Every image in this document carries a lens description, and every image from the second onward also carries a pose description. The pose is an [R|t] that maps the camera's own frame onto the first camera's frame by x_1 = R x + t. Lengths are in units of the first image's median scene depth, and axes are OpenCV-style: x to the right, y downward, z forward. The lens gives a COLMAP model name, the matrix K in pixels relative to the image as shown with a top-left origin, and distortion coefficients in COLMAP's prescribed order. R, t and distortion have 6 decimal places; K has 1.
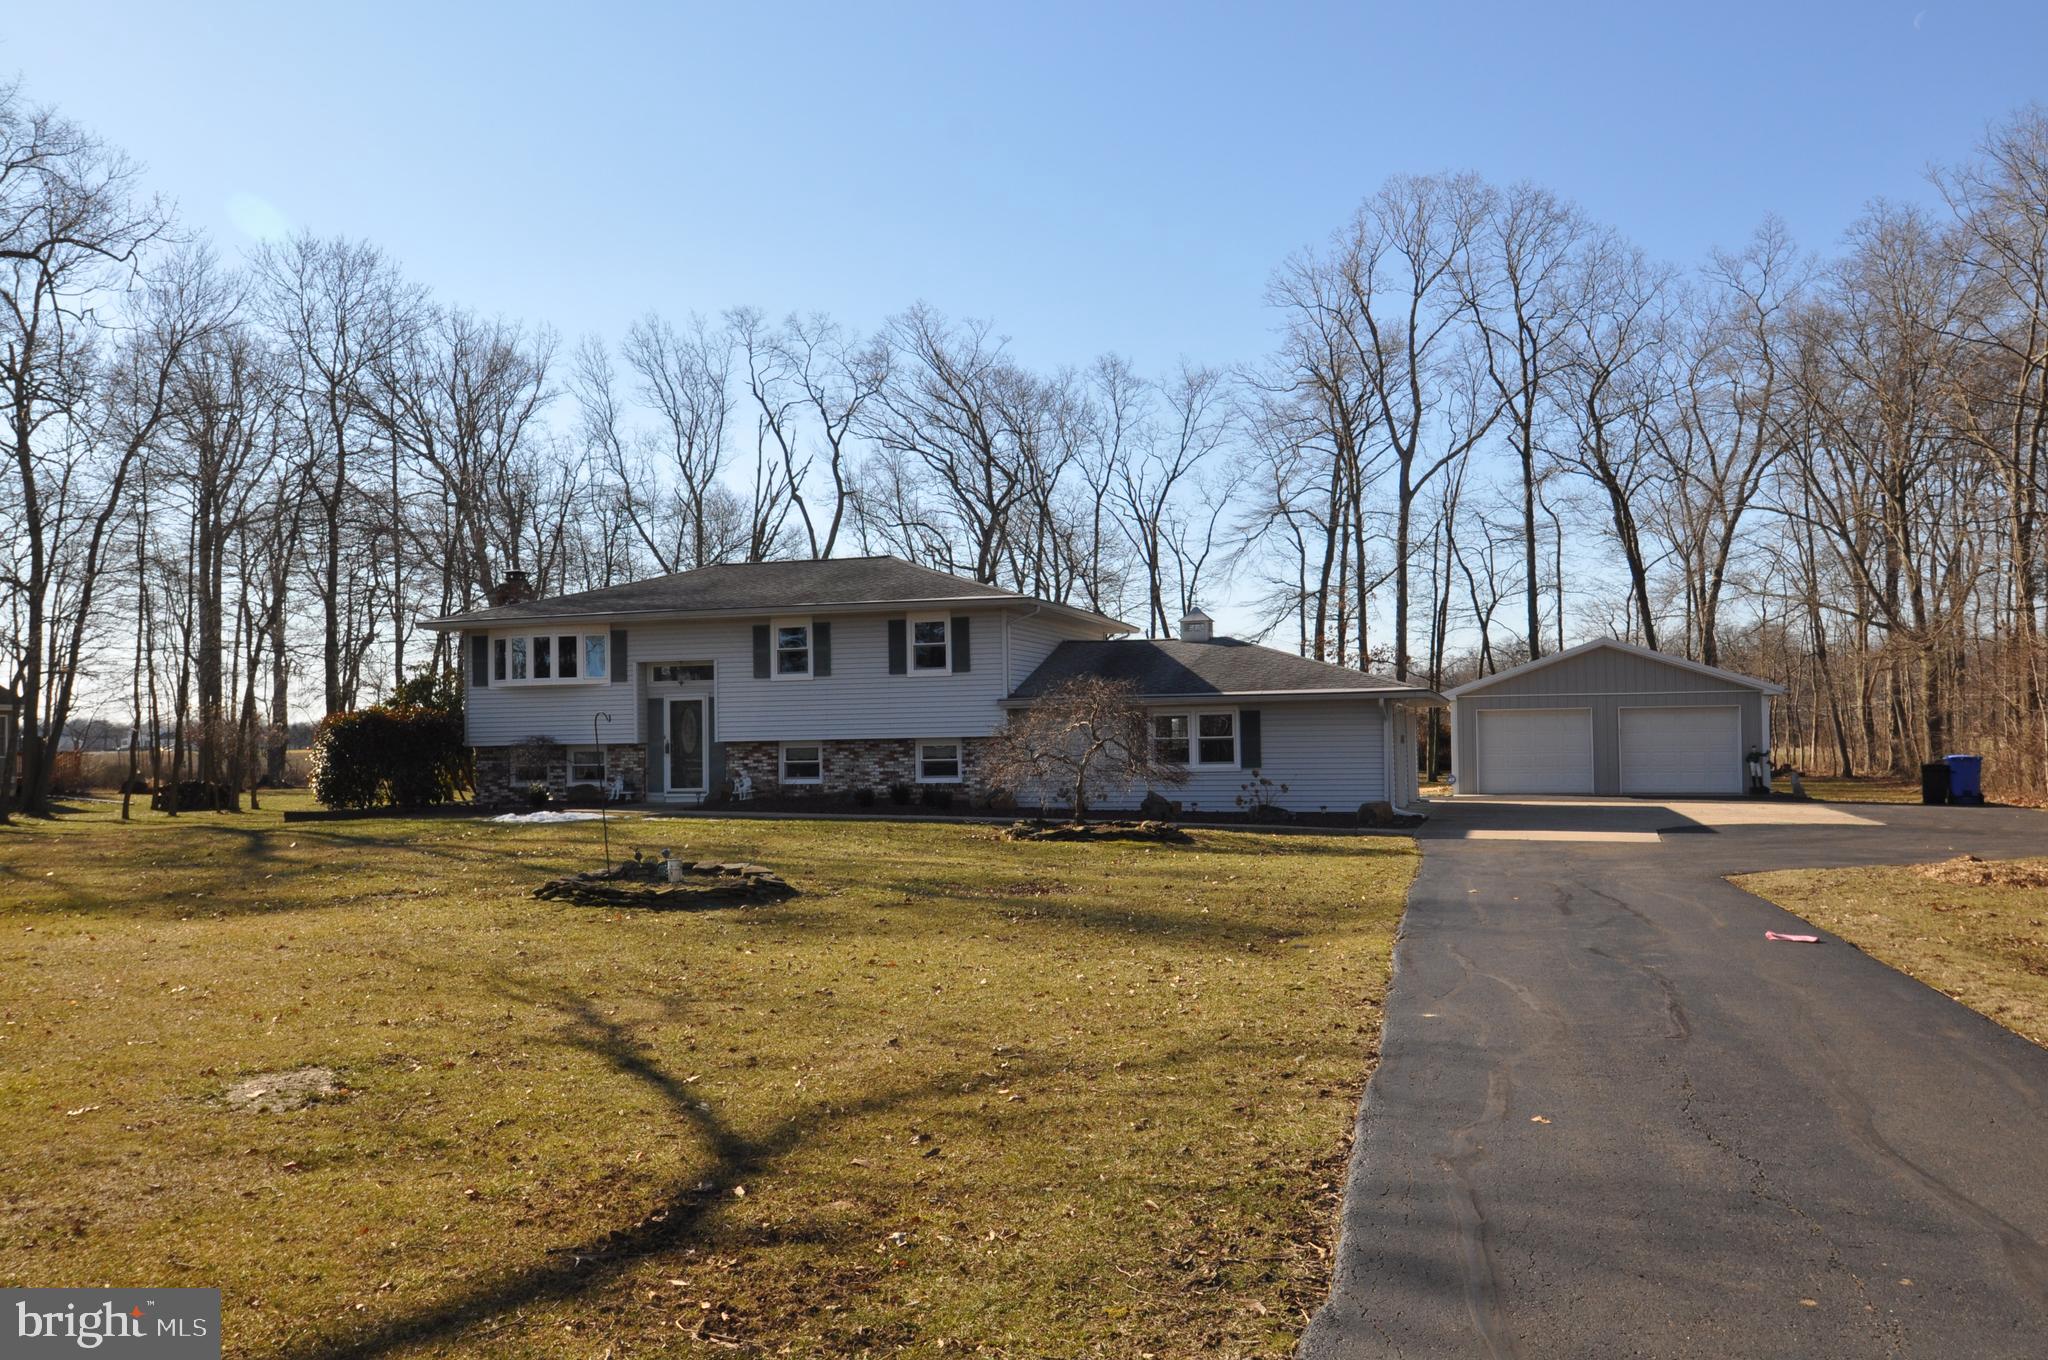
lens RADIAL K [[1666.4, 0, 1024.0], [0, 1666.4, 680.0], [0, 0, 1]] dist [0.044903, -0.000331]
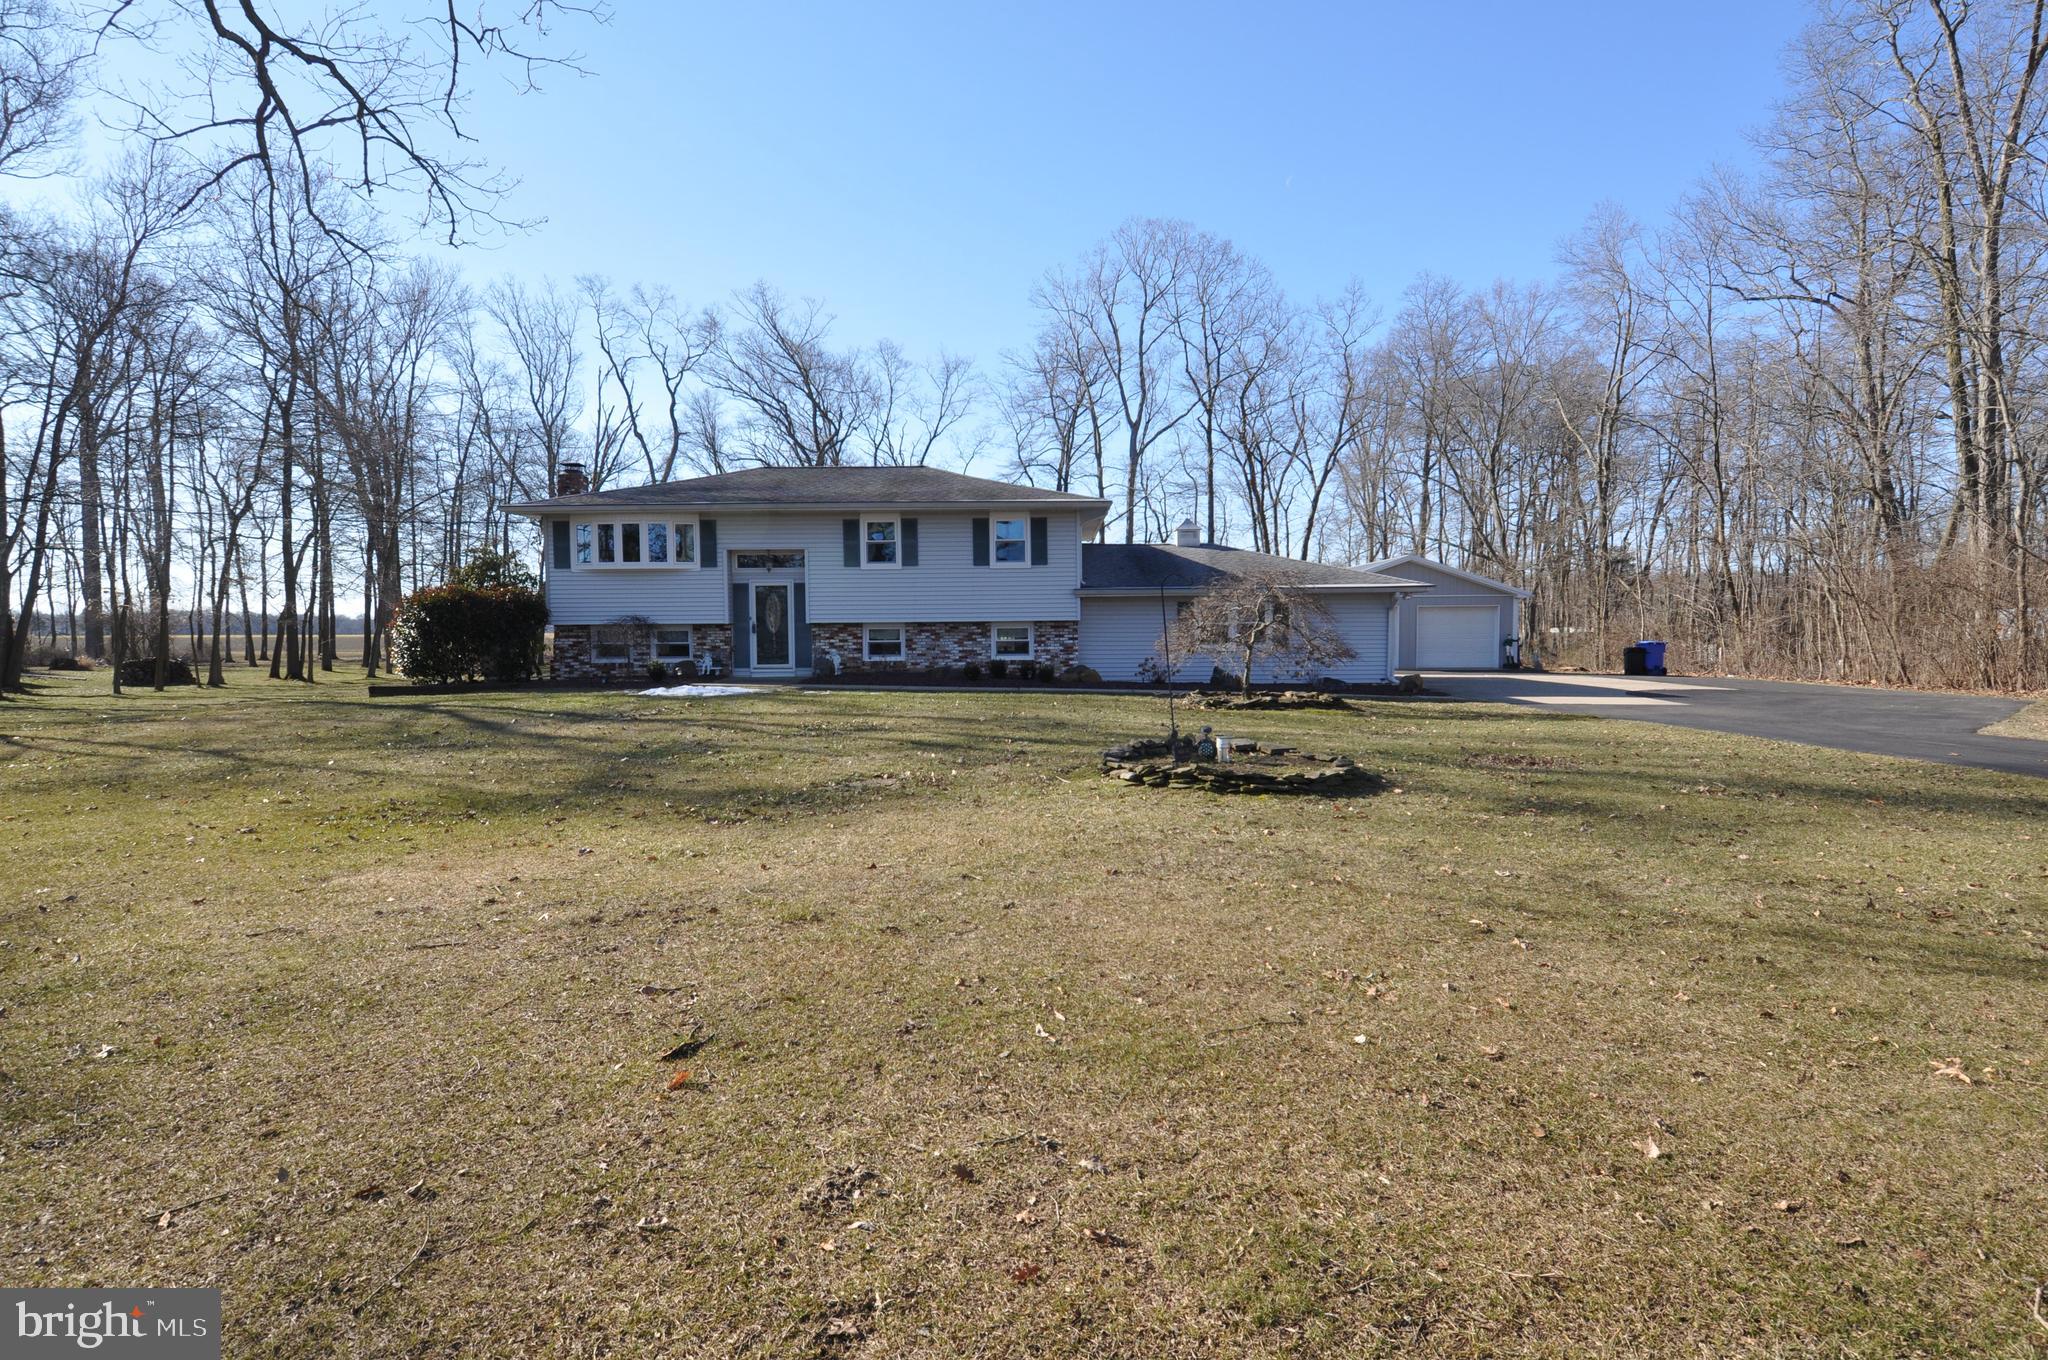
lens RADIAL K [[1136.2, 0, 1025.6], [0, 1136.2, 675.5], [0, 0, 1]] dist [0.047132, -0.021339]
pose [[0.961068, -0.002356, 0.276302, -0.117390], [-0.017472, 0.997444, 0.069280, 0.007690], [-0.275759, -0.071411, 0.958570, 0.103702]]
